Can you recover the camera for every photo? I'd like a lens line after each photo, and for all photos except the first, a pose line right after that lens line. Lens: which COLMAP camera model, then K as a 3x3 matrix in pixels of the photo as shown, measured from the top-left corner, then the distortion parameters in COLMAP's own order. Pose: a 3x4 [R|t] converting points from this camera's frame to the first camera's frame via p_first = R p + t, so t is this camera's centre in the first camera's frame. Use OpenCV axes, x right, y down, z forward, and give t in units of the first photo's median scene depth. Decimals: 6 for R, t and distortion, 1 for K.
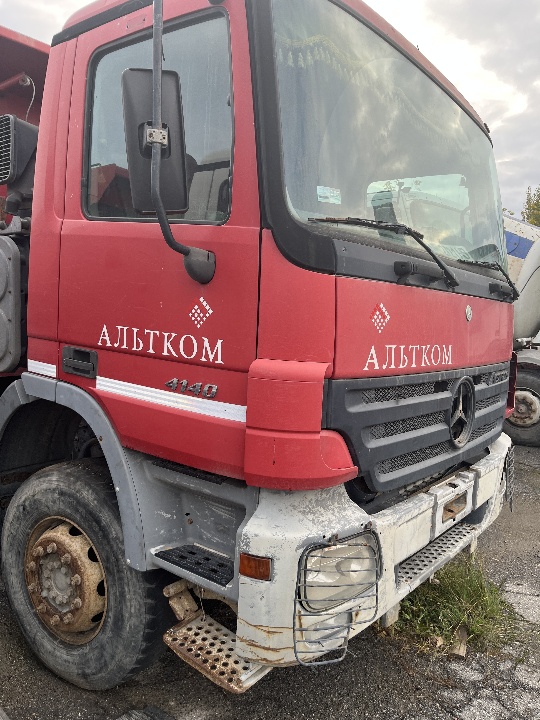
lens RADIAL K [[553.9, 0, 279.4], [0, 553.9, 353.8], [0, 0, 1]] dist [0.062012, -0.087190]
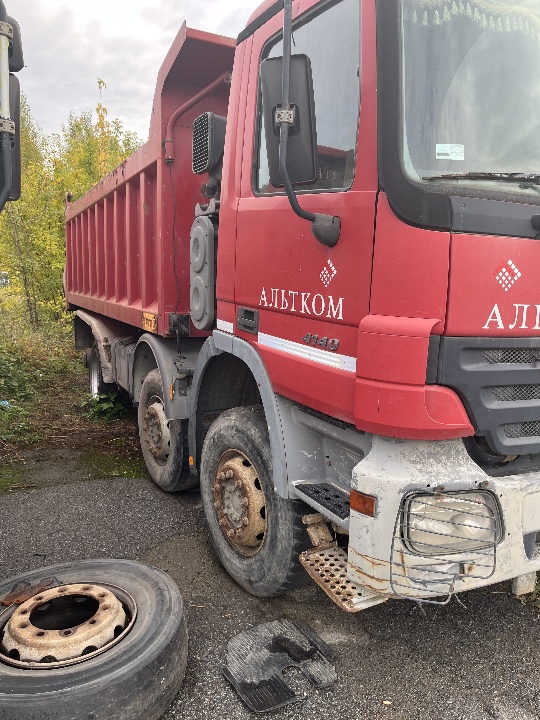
lens RADIAL K [[553.9, 0, 273.0], [0, 553.9, 363.4], [0, 0, 1]] dist [0.062012, -0.087190]
pose [[0.908726, 0.048312, -0.414589, 0.215719], [-0.023674, 0.997646, 0.064365, 0.034378], [0.416722, -0.048675, 0.907730, -0.058750]]
